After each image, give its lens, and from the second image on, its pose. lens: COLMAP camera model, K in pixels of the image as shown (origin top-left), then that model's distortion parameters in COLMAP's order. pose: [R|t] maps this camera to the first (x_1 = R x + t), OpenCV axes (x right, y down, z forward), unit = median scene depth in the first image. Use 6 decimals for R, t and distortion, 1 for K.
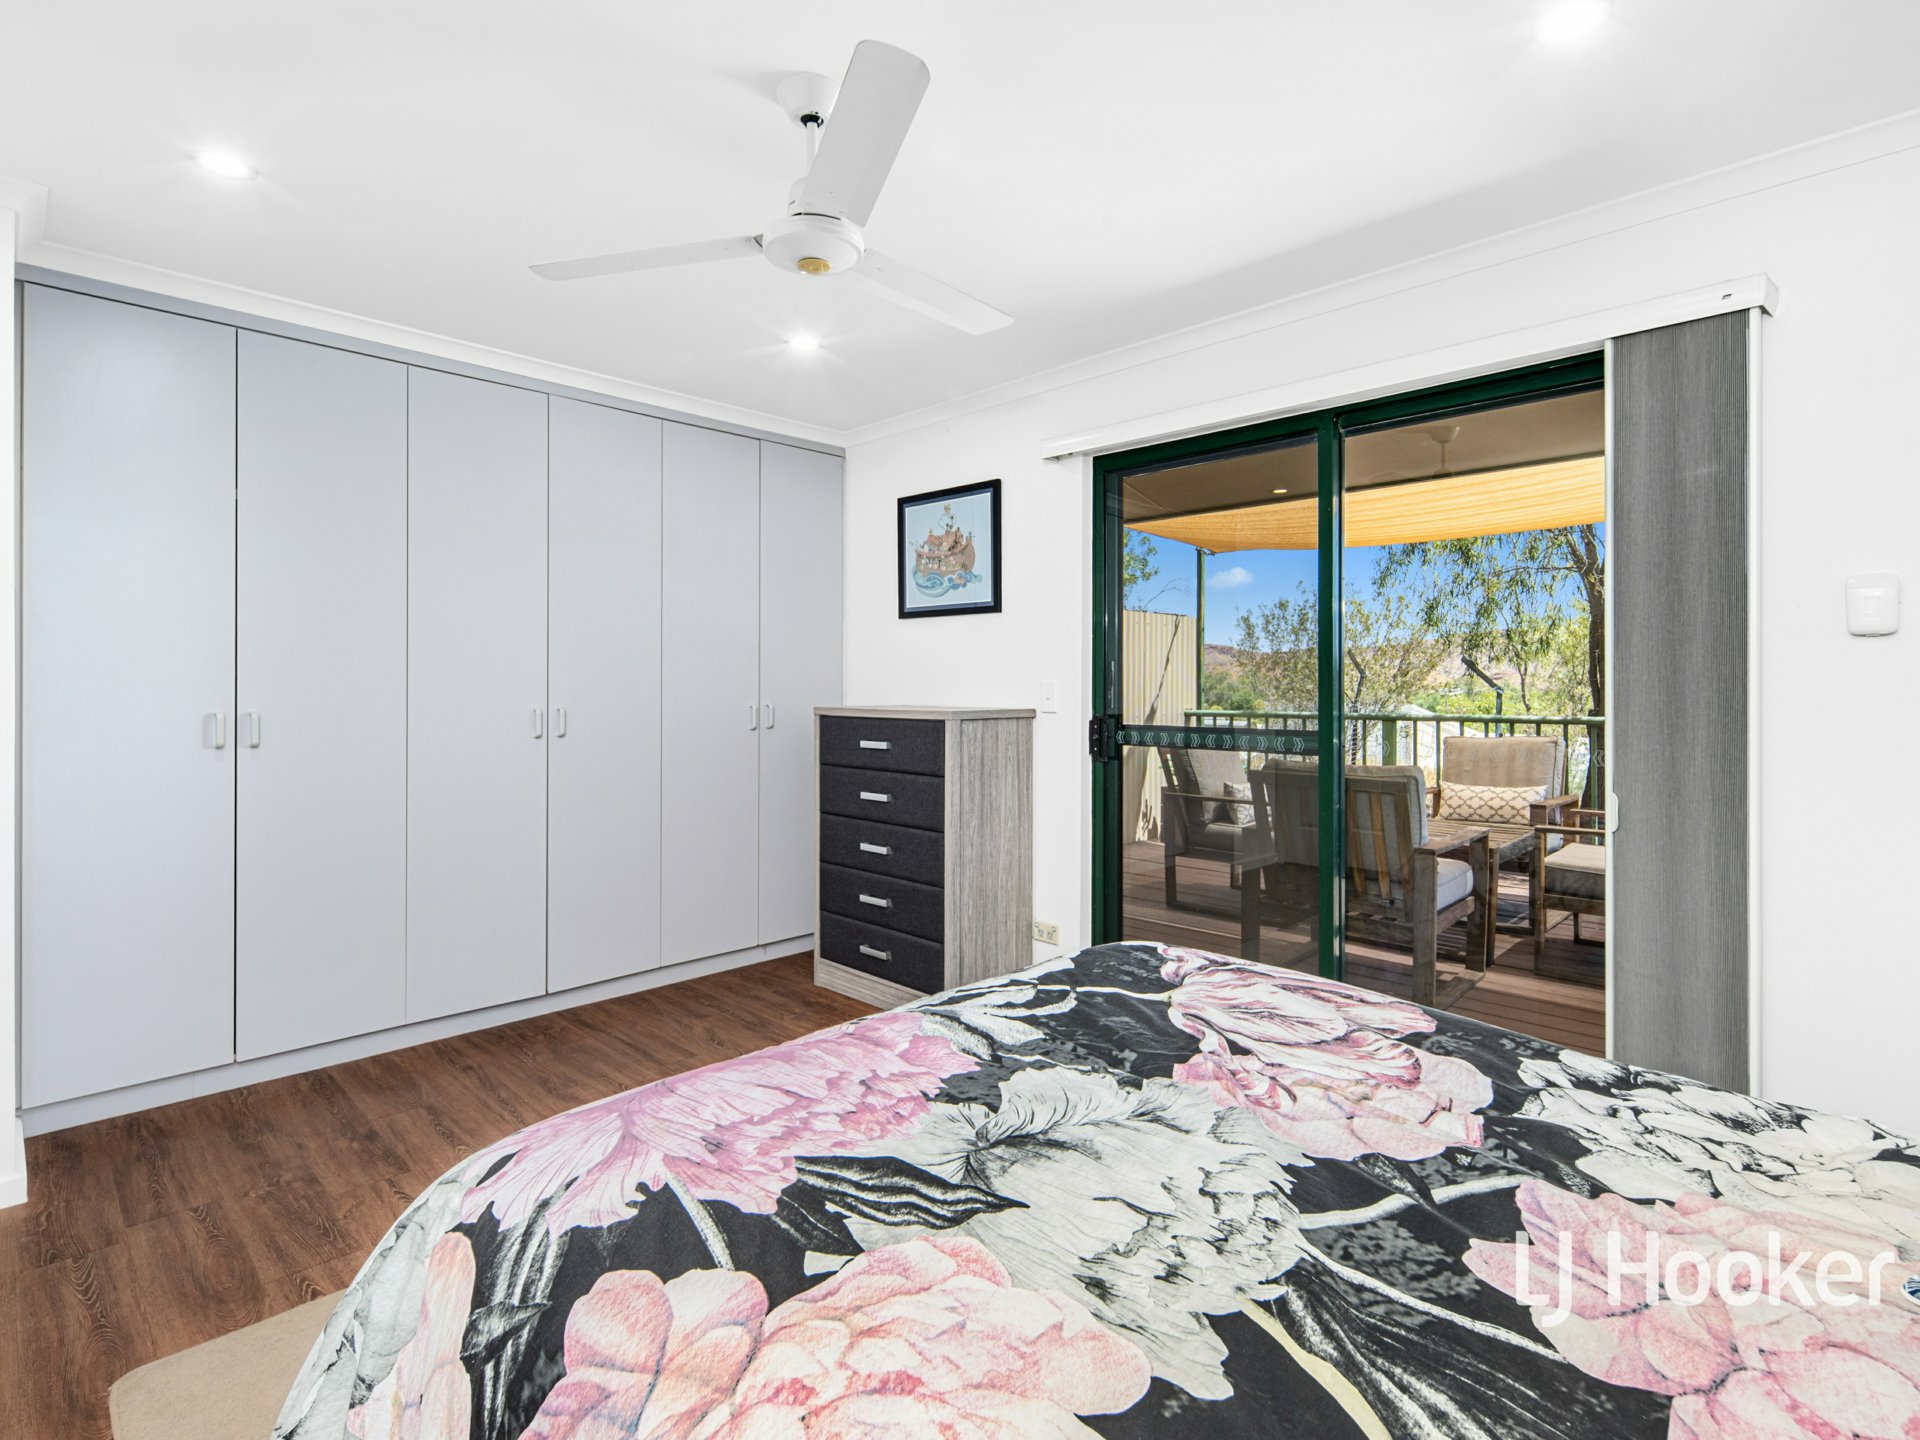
lens RADIAL K [[951.4, 0, 958.5], [0, 951.4, 692.7], [0, 0, 1]] dist [0.003653, -0.000375]
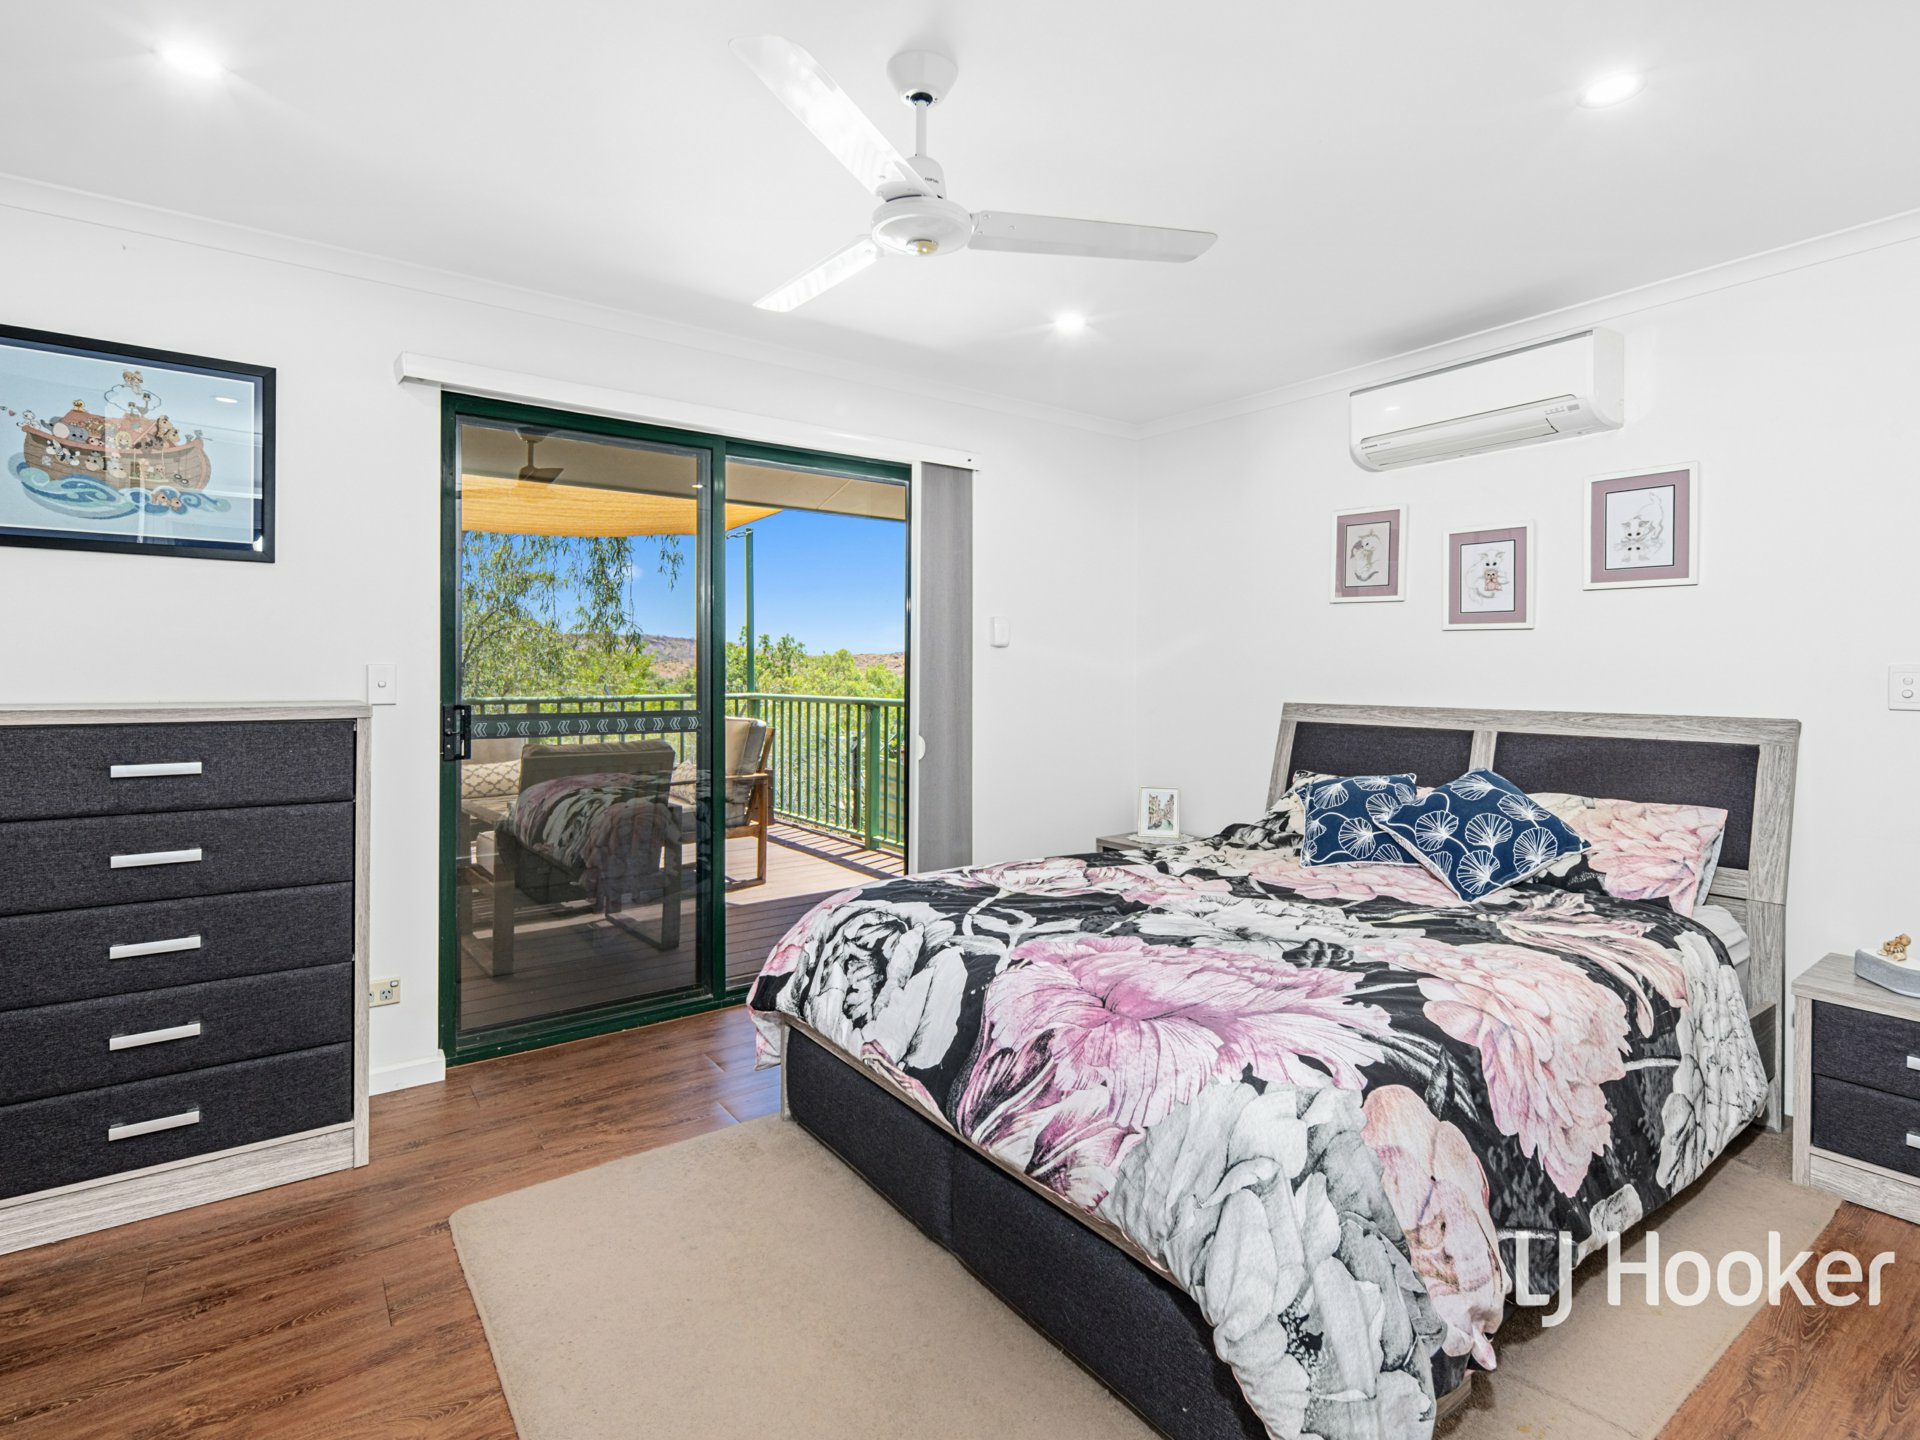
lens RADIAL K [[961.9, 0, 961.9], [0, 961.9, 683.0], [0, 0, 1]] dist [-0.002019, -0.000583]
pose [[0.159815, -0.009226, 0.987104, -0.676527], [0.005073, 0.999951, 0.008525, -0.000736], [-0.987134, 0.003646, 0.159854, 0.478043]]
